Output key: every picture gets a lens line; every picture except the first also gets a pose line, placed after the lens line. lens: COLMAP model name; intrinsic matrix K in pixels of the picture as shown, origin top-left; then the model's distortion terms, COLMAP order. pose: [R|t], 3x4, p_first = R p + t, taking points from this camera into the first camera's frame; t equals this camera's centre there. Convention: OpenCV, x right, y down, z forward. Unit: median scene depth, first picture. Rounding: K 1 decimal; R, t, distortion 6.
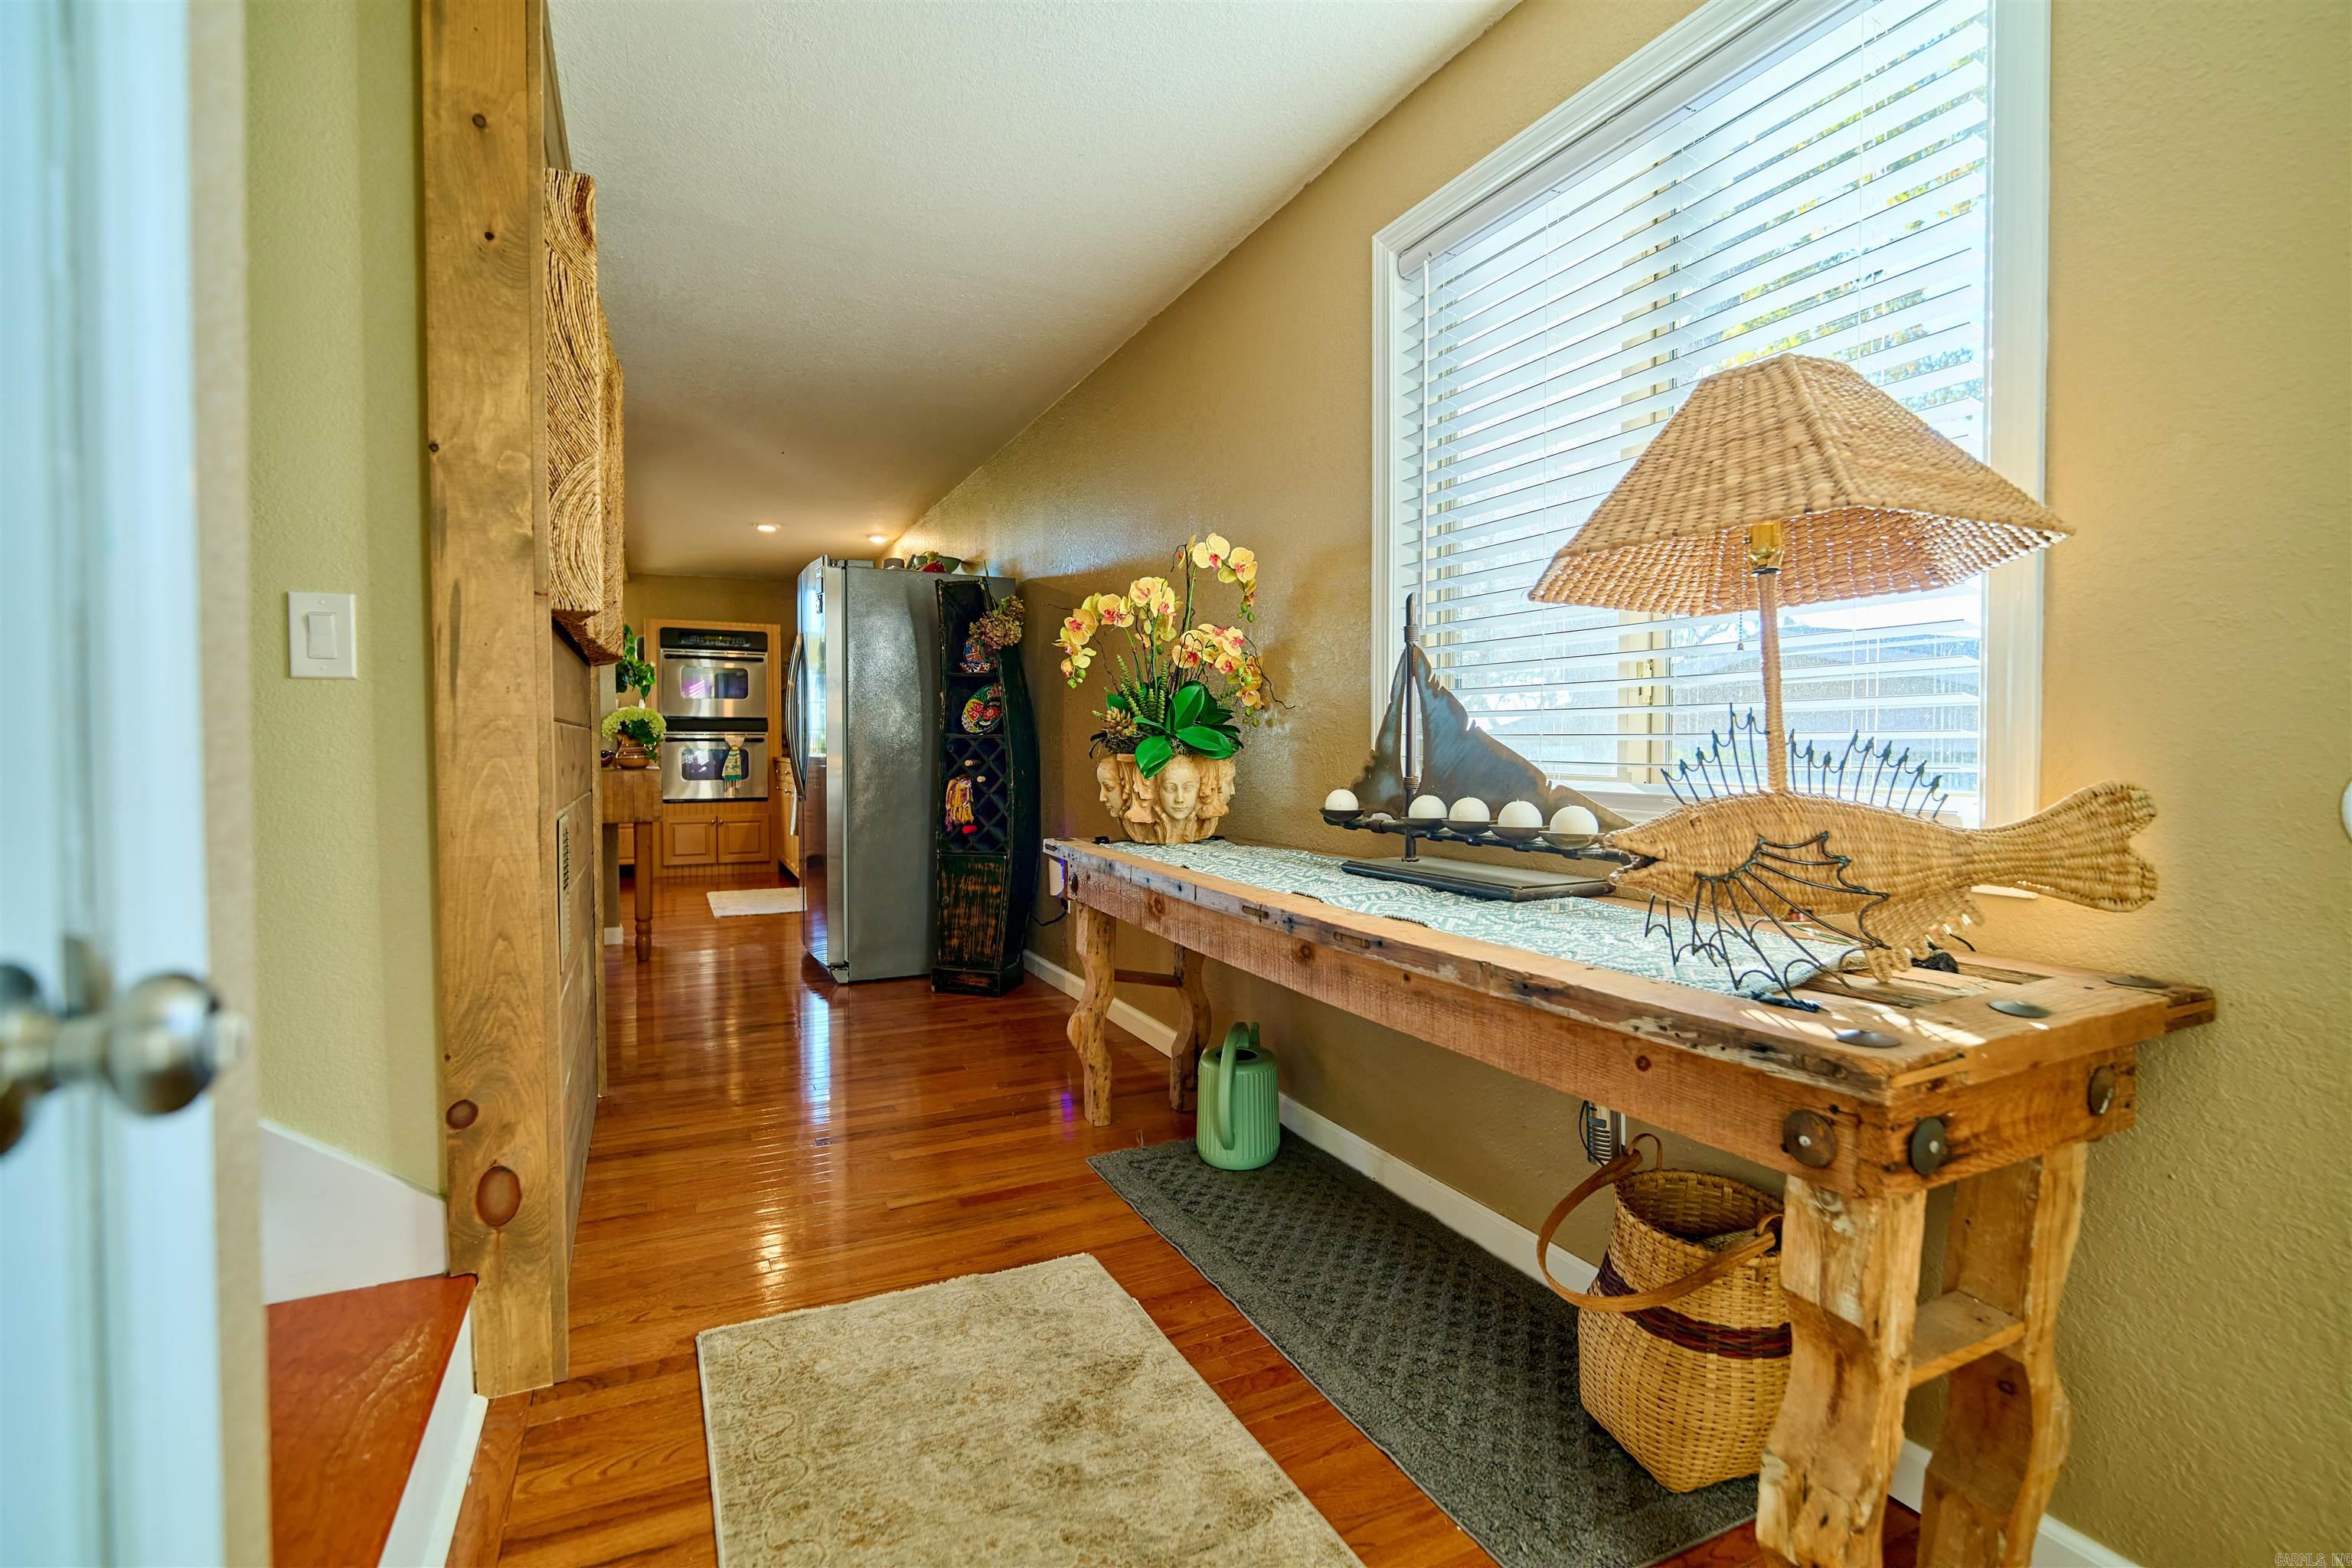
lens RADIAL K [[1084.1, 0, 1176.0], [0, 1084.1, 784.0], [0, 0, 1]] dist [-0.005437, 0.000213]
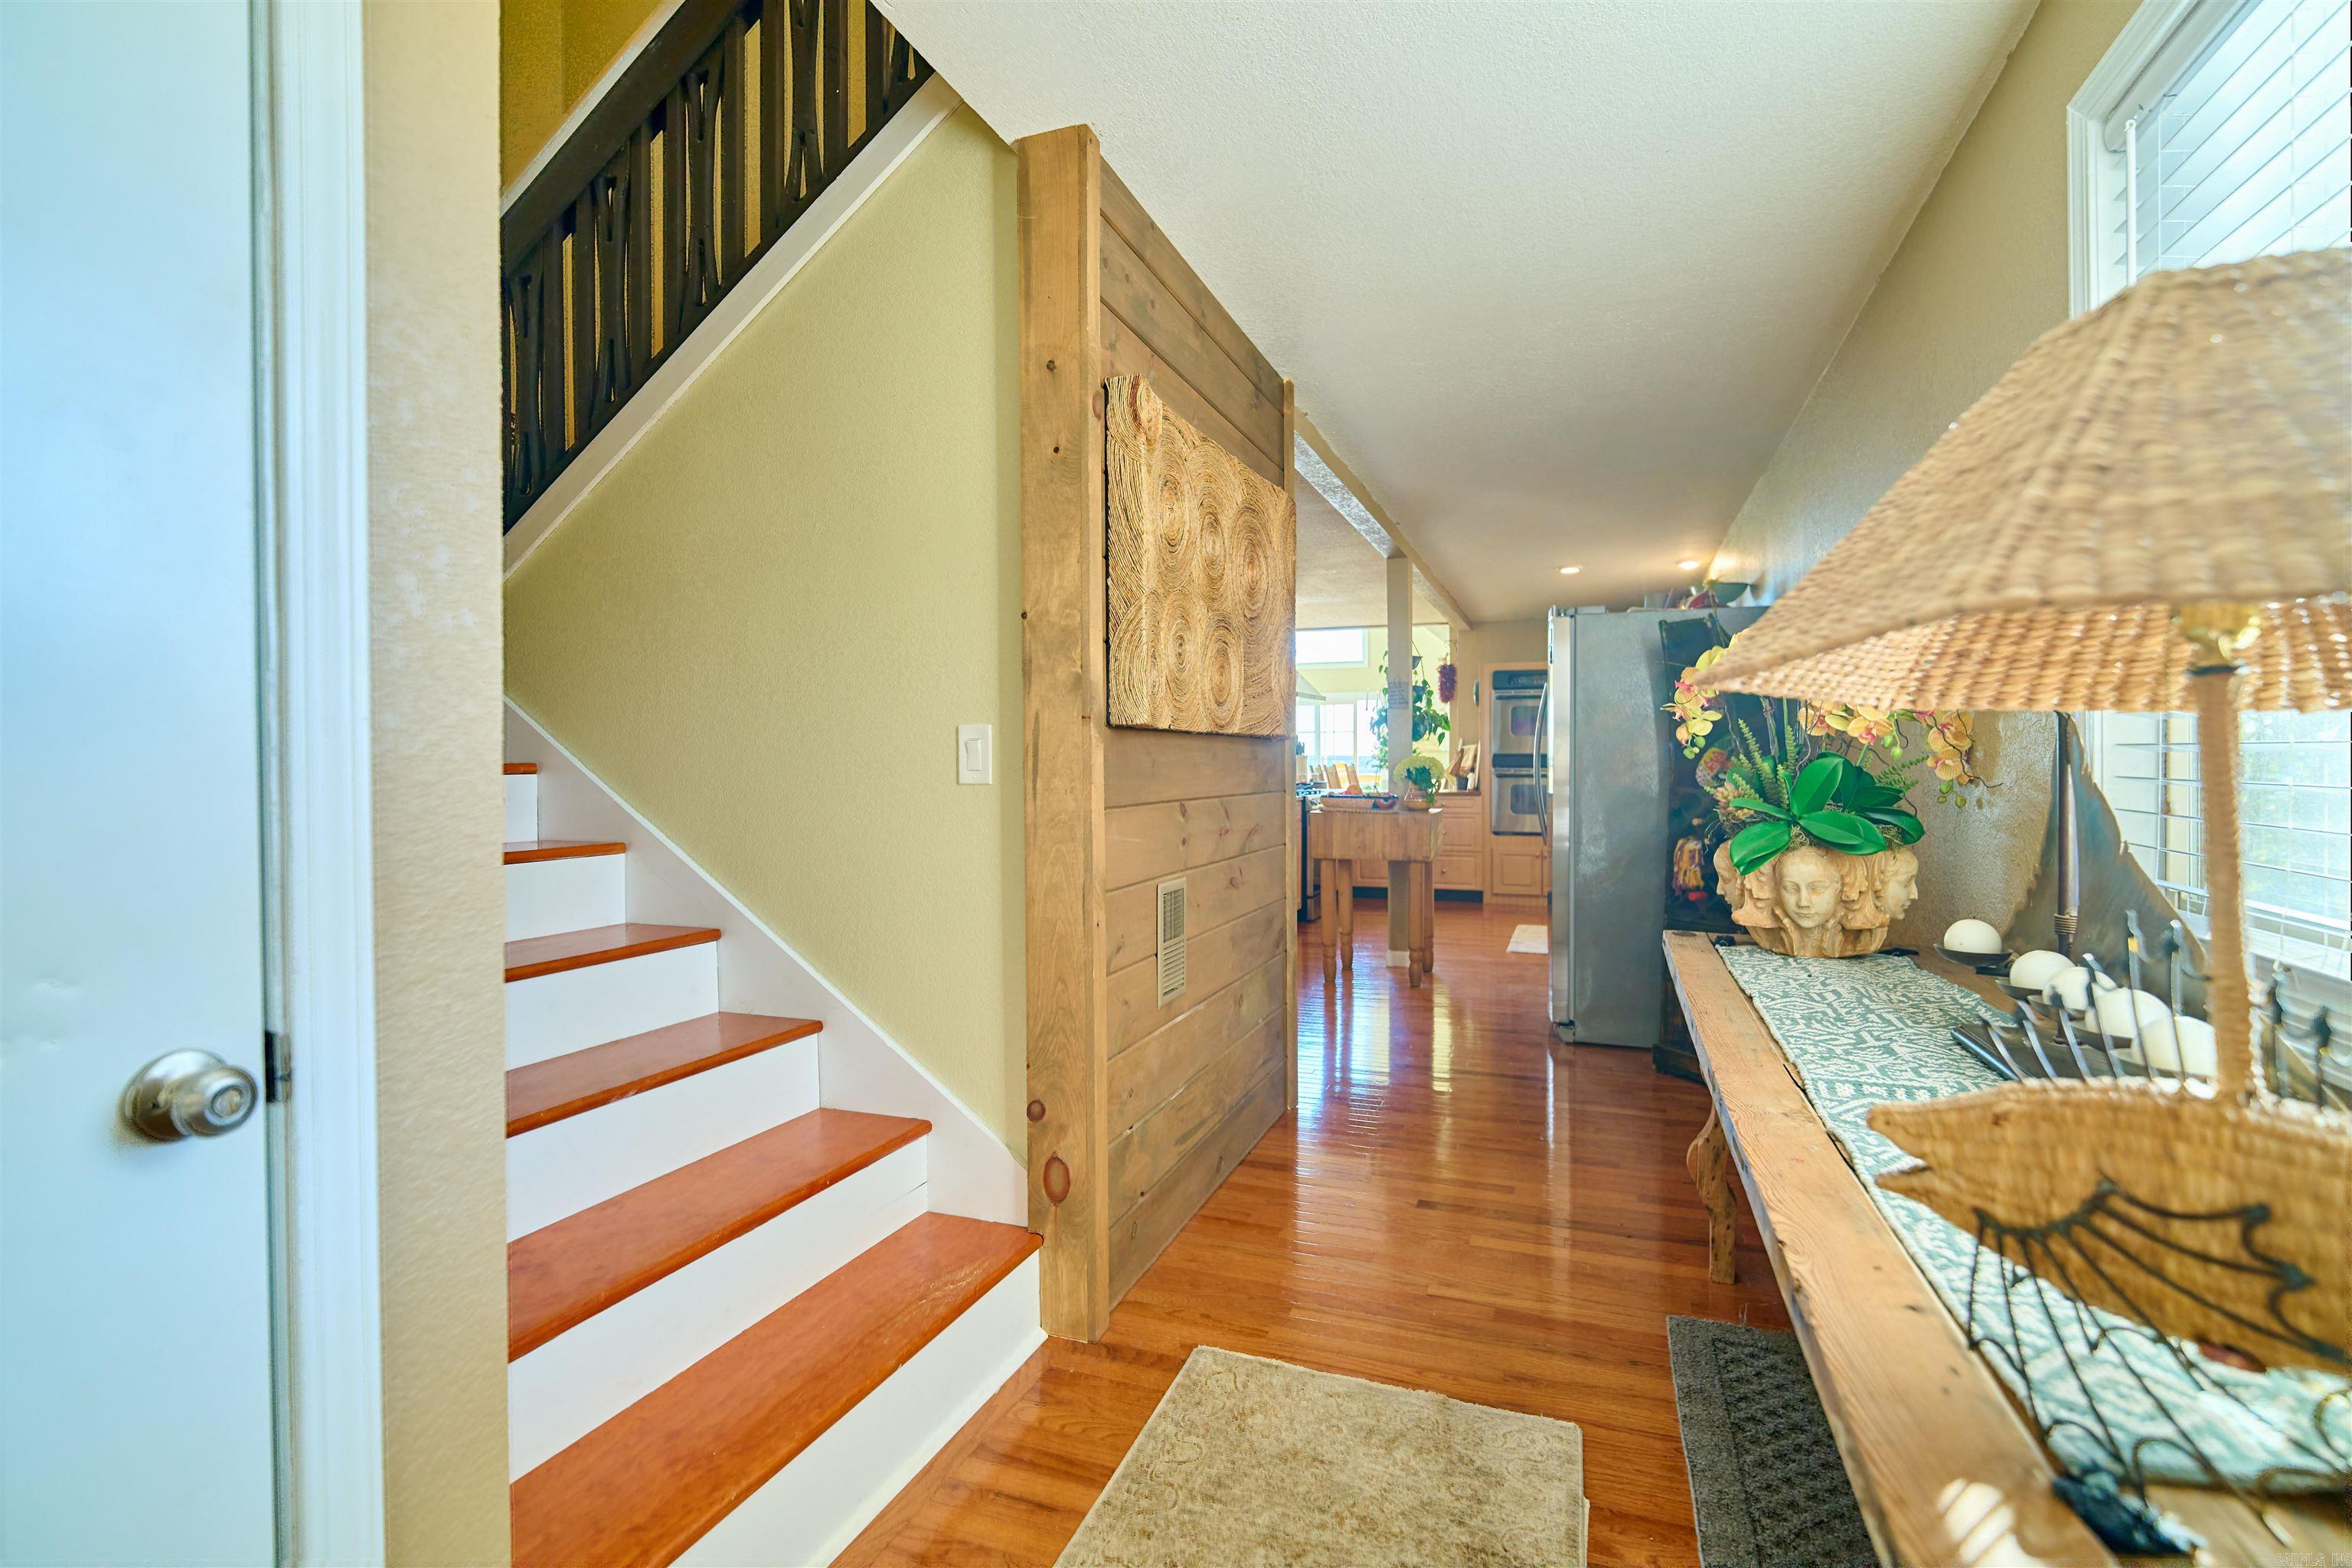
lens RADIAL K [[1077.5, 0, 1176.0], [0, 1077.5, 784.0], [0, 0, 1]] dist [0.005055, -0.016057]
pose [[0.684872, 0.010980, -0.728581, 0.389640], [-0.022694, 0.999723, -0.006267, -0.085162], [0.728310, 0.020827, 0.684931, 0.192083]]
